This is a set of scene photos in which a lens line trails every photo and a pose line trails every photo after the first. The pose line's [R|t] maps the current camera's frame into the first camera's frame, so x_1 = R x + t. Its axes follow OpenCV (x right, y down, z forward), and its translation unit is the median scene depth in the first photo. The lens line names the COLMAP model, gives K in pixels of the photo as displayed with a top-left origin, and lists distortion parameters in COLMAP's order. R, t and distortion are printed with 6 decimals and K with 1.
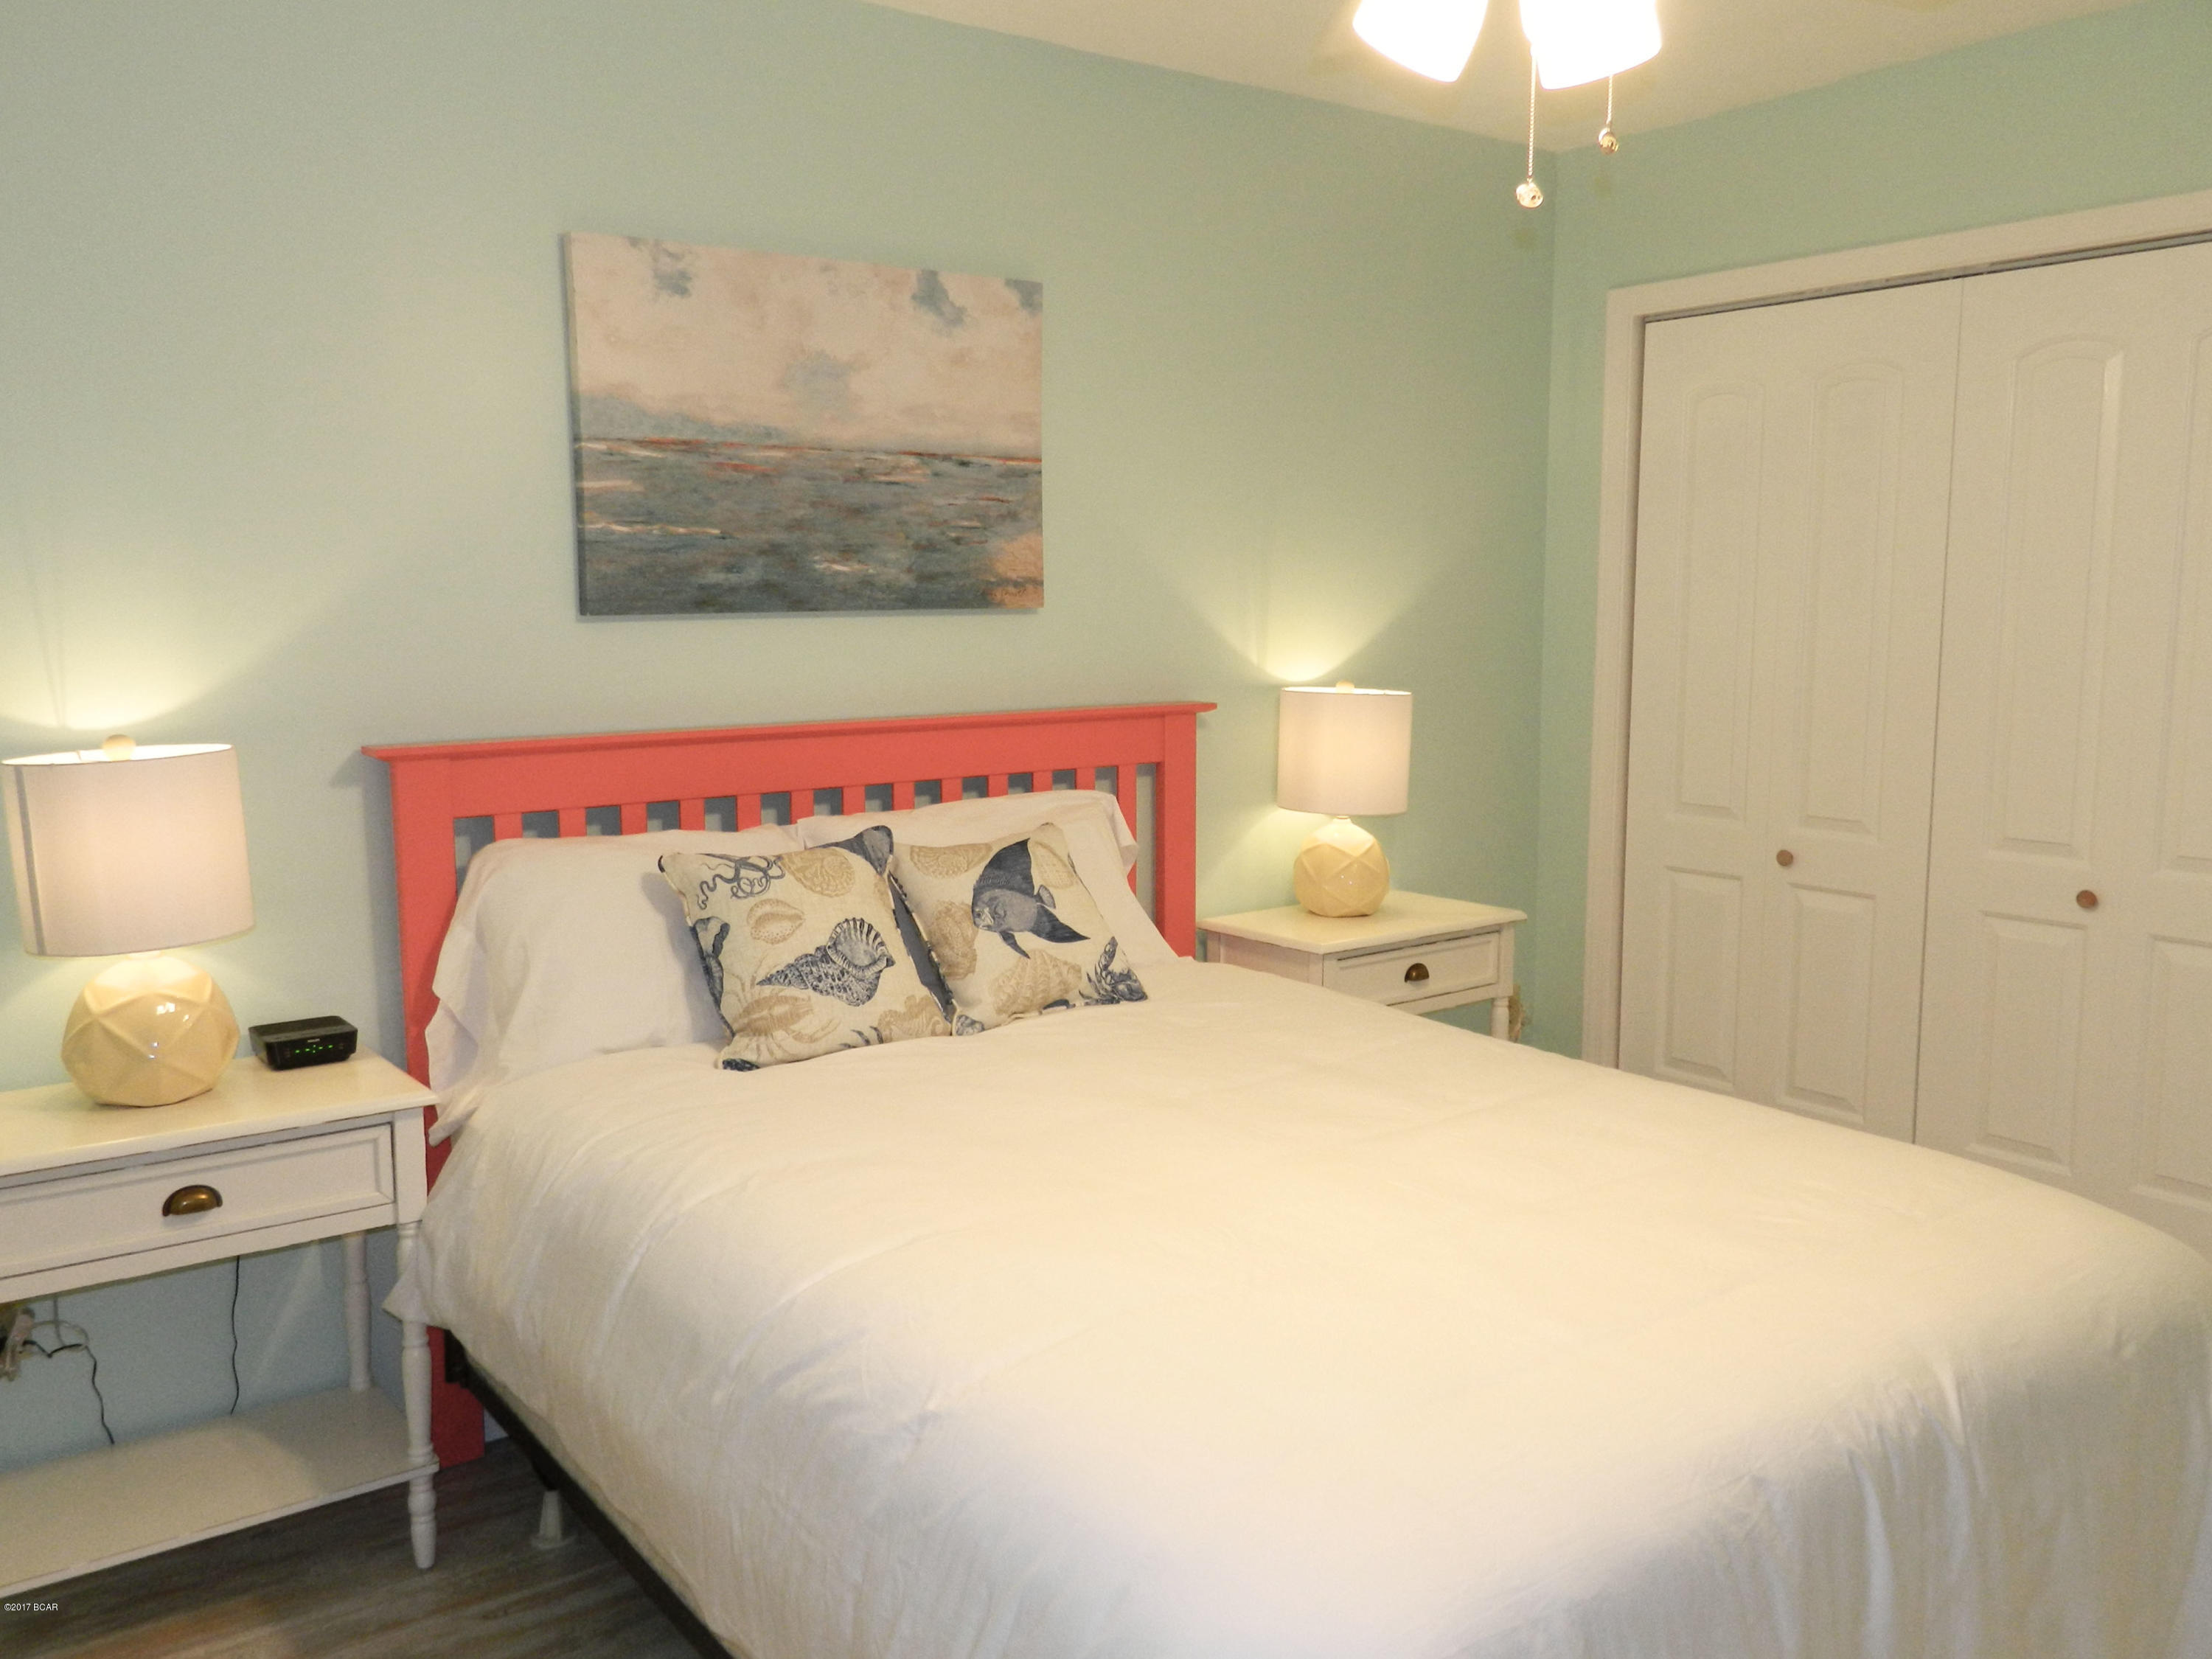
lens RADIAL K [[1686.5, 0, 1106.0], [0, 1686.5, 829.5], [0, 0, 1]] dist [0.010848, 0.000727]
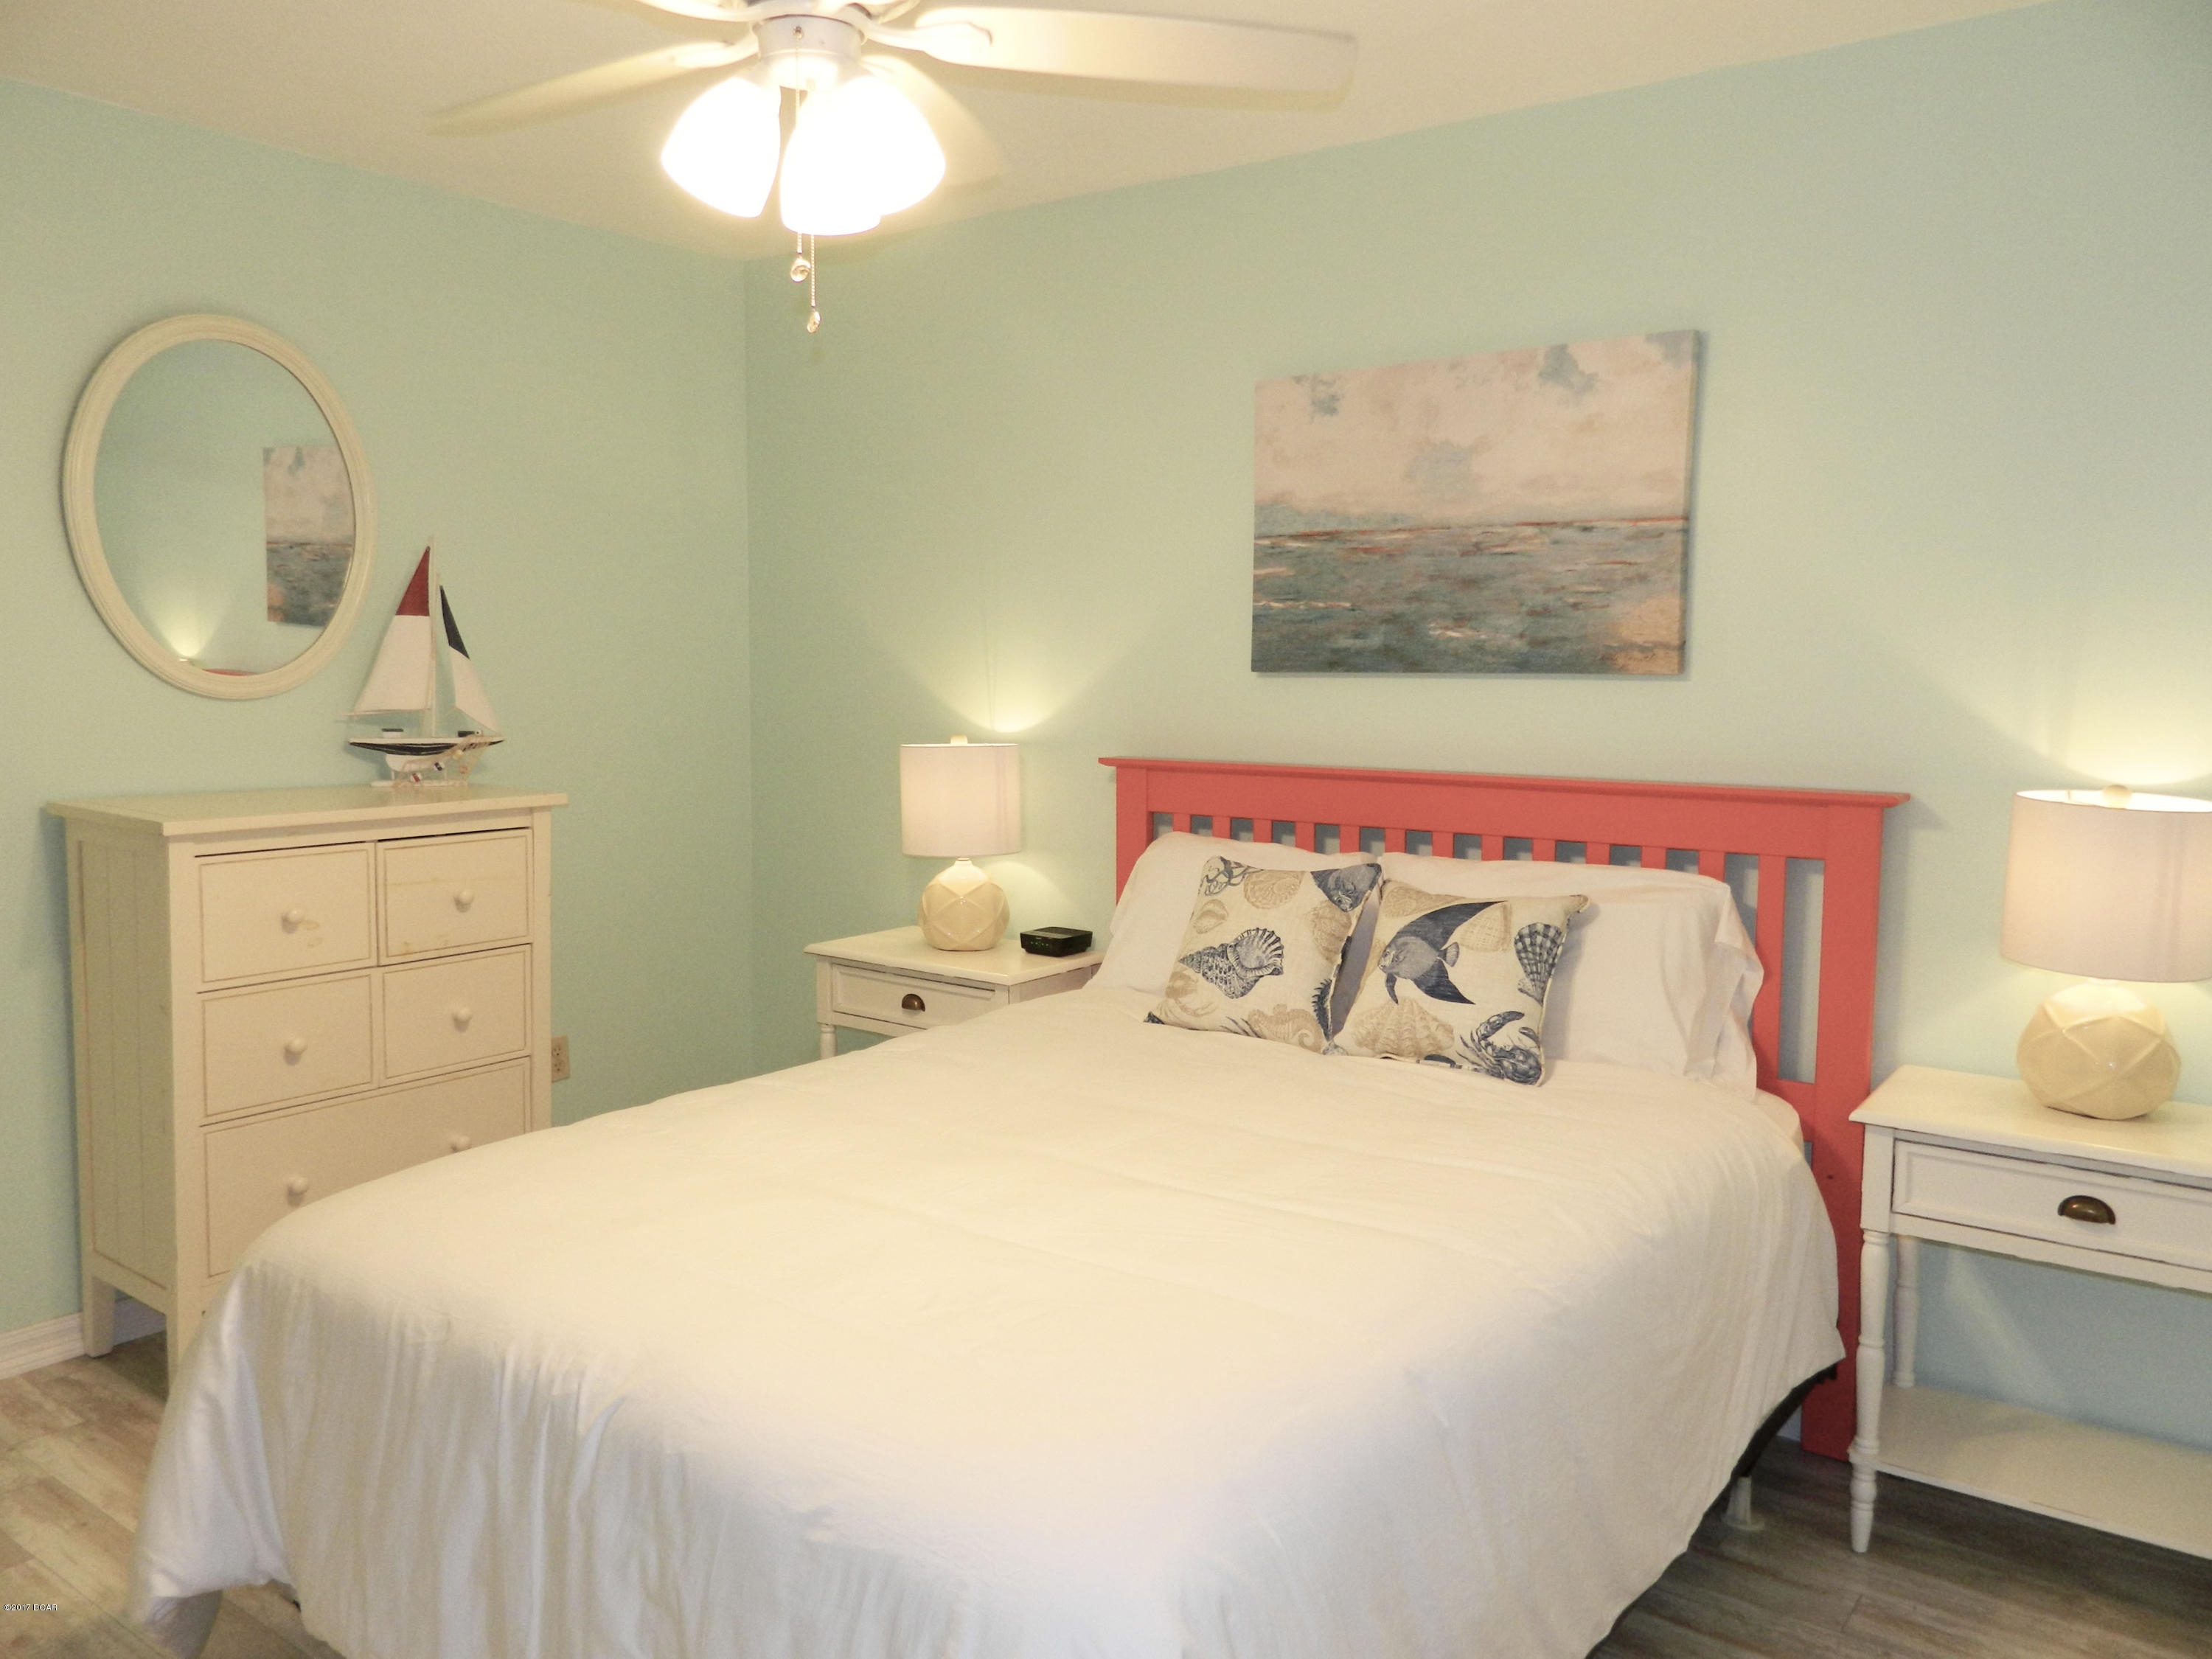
lens RADIAL K [[1686.5, 0, 1106.0], [0, 1686.5, 829.5], [0, 0, 1]] dist [0.010848, 0.000727]
pose [[0.312120, 0.102230, -0.944527, 0.835703], [-0.140925, 0.988177, 0.060385, -0.065103], [0.939533, 0.114260, 0.322836, 0.456688]]
